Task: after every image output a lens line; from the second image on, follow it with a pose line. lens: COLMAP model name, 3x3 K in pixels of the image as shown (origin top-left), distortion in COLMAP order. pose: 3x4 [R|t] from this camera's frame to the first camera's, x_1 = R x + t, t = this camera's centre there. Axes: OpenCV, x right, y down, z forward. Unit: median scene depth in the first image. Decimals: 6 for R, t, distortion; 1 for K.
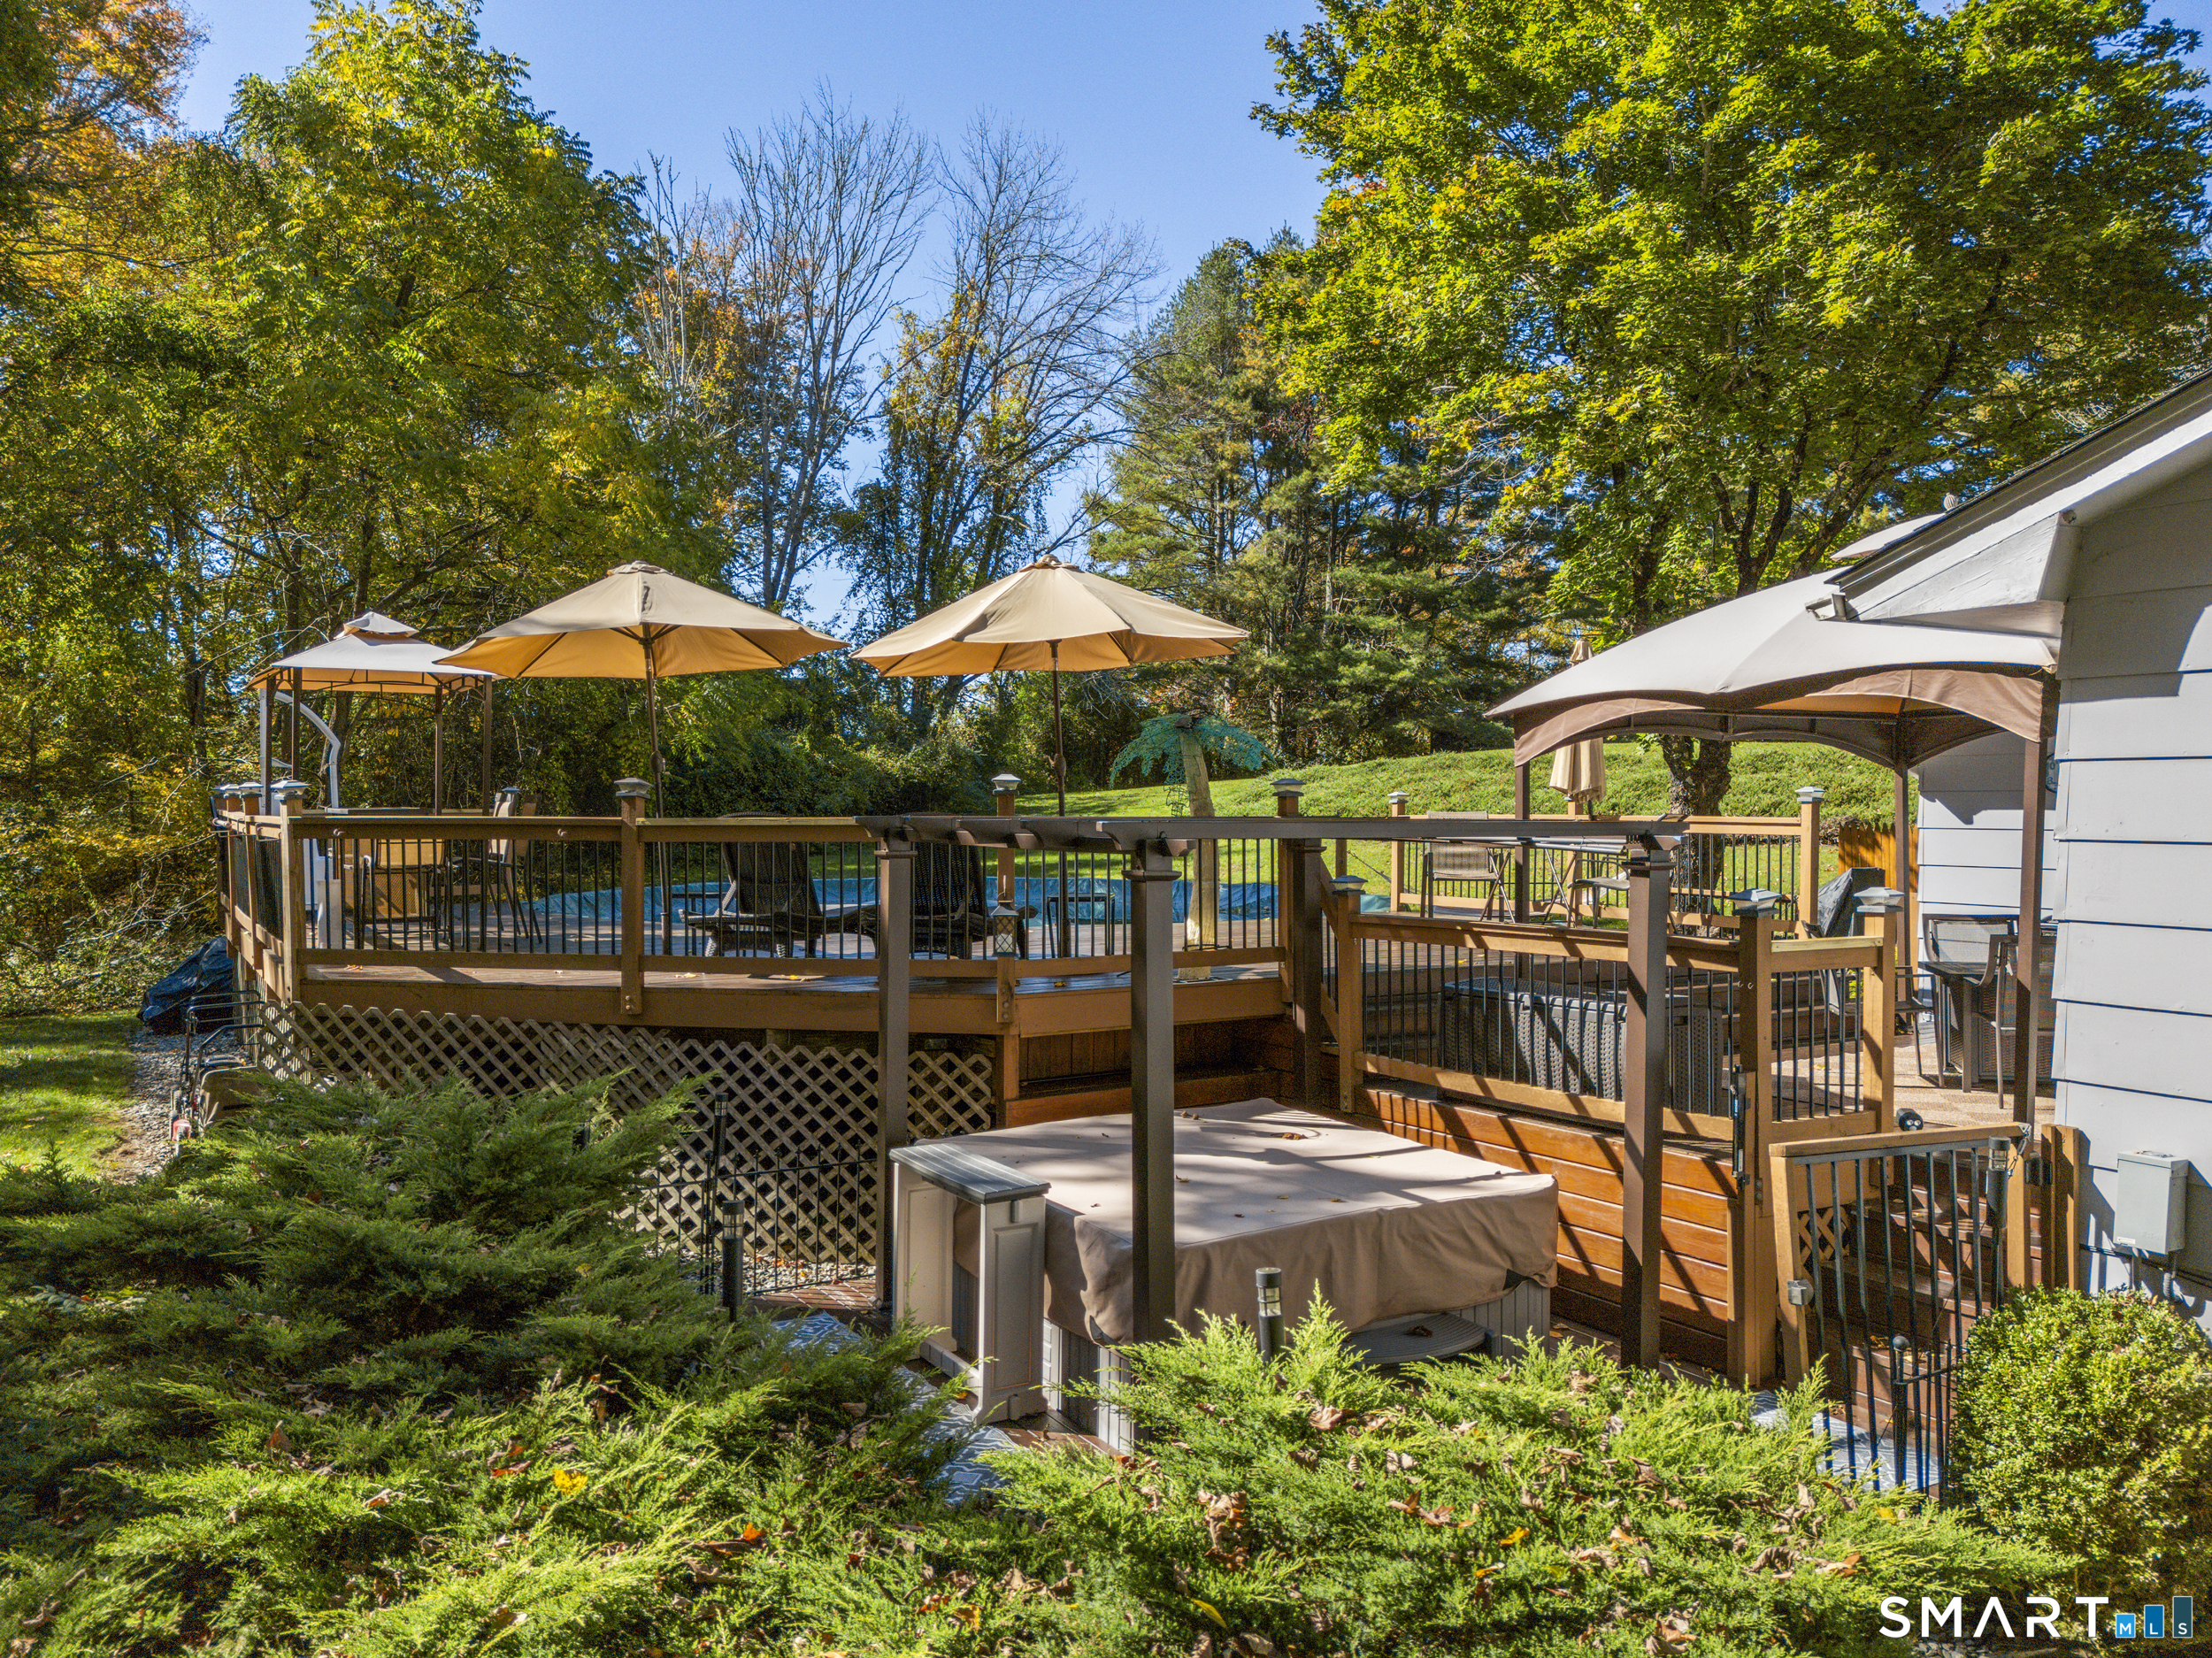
lens RADIAL K [[1598.3, 0, 1098.2], [0, 1598.3, 793.5], [0, 0, 1]] dist [0.056571, -0.003150]
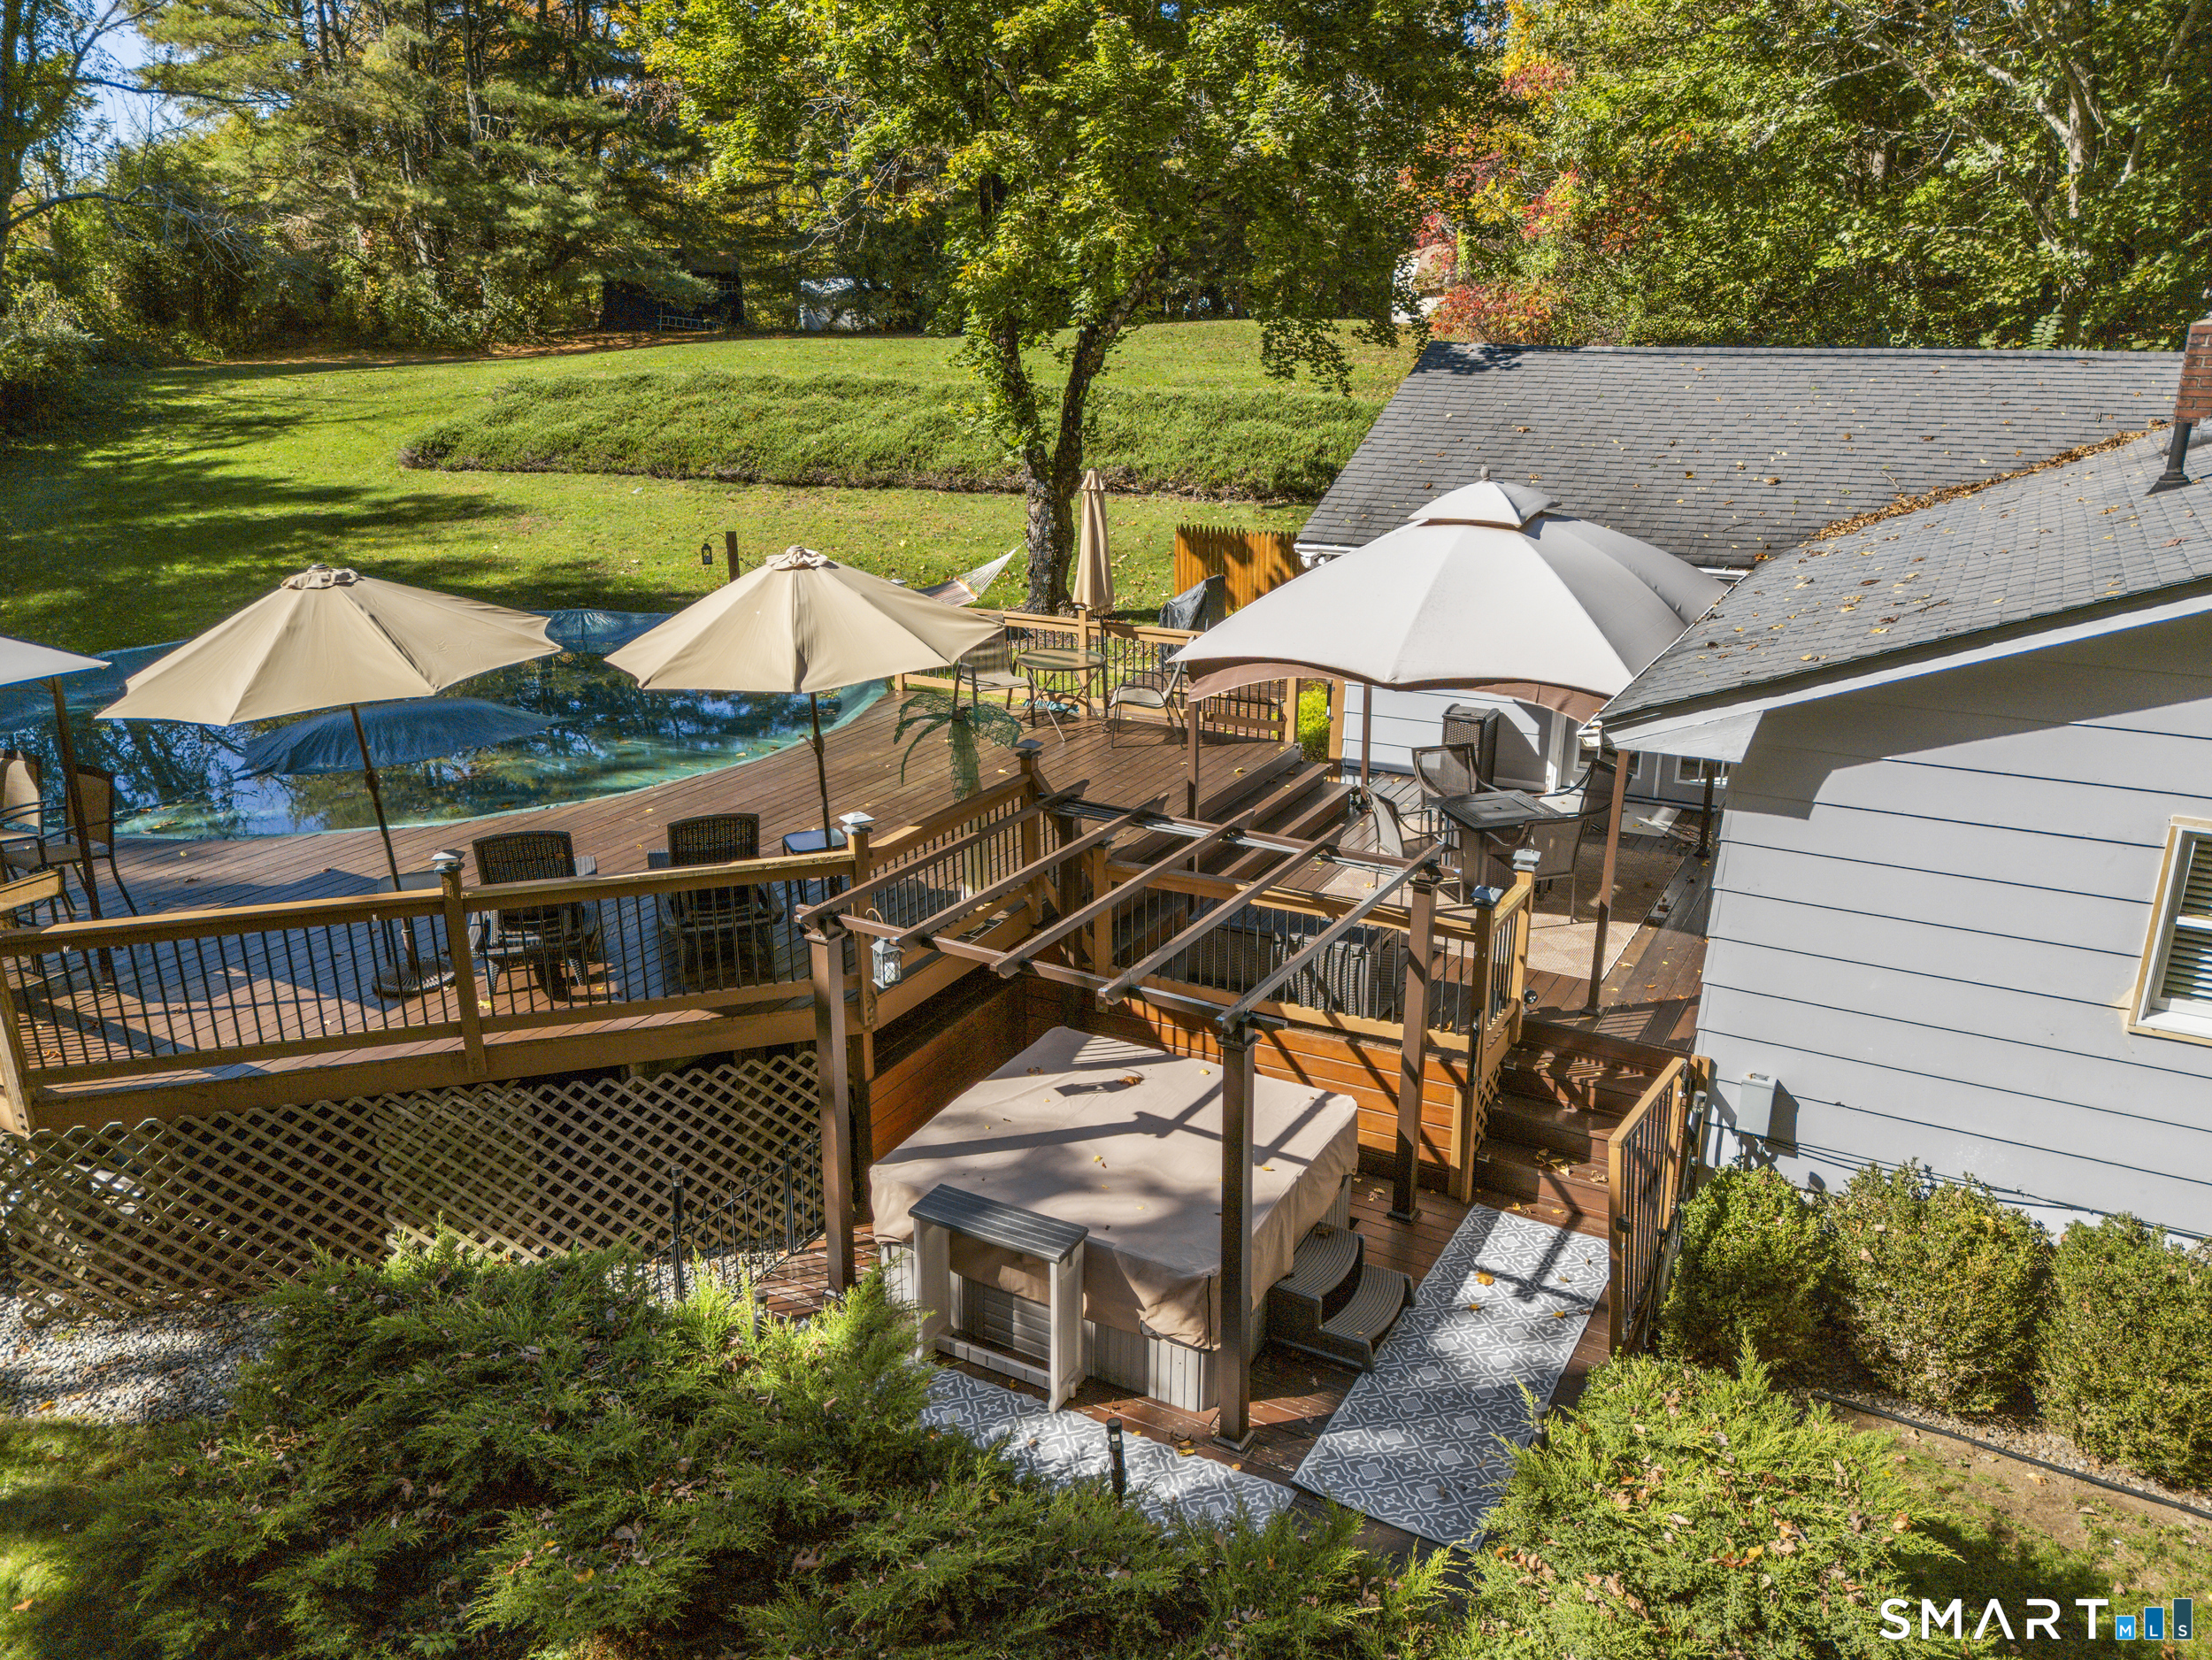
lens RADIAL K [[1598.2, 0, 1106.0], [0, 1598.2, 830.0], [0, 0, 1]] dist [-0.003650, -0.002756]
pose [[0.861509, -0.161454, 0.481389, -0.325187], [-0.002195, 0.946903, 0.321511, -0.259629], [-0.507738, -0.278041, 0.815411, 0.031785]]
